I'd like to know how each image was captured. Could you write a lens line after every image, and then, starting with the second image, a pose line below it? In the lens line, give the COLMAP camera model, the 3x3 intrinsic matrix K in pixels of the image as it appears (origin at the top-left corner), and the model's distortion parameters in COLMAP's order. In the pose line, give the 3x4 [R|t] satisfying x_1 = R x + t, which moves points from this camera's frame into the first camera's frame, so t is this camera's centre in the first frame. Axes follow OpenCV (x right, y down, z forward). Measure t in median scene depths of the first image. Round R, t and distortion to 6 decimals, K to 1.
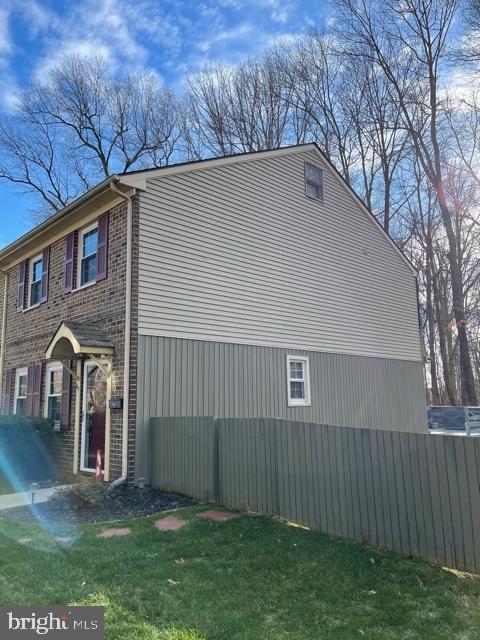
lens RADIAL K [[482.4, 0, 240.0], [0, 482.4, 320.0], [0, 0, 1]] dist [0.059607, -0.138078]
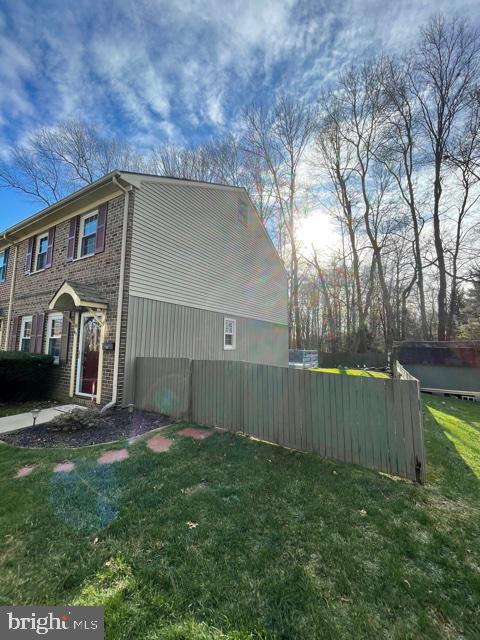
lens RADIAL K [[256.3, 0, 238.5], [0, 256.3, 314.6], [0, 0, 1]] dist [-0.019364, -0.000259]
pose [[0.961251, 0.058766, 0.269337, -0.103594], [-0.072798, 0.996445, 0.042398, 0.030486], [-0.265888, -0.060362, 0.962112, 0.233110]]
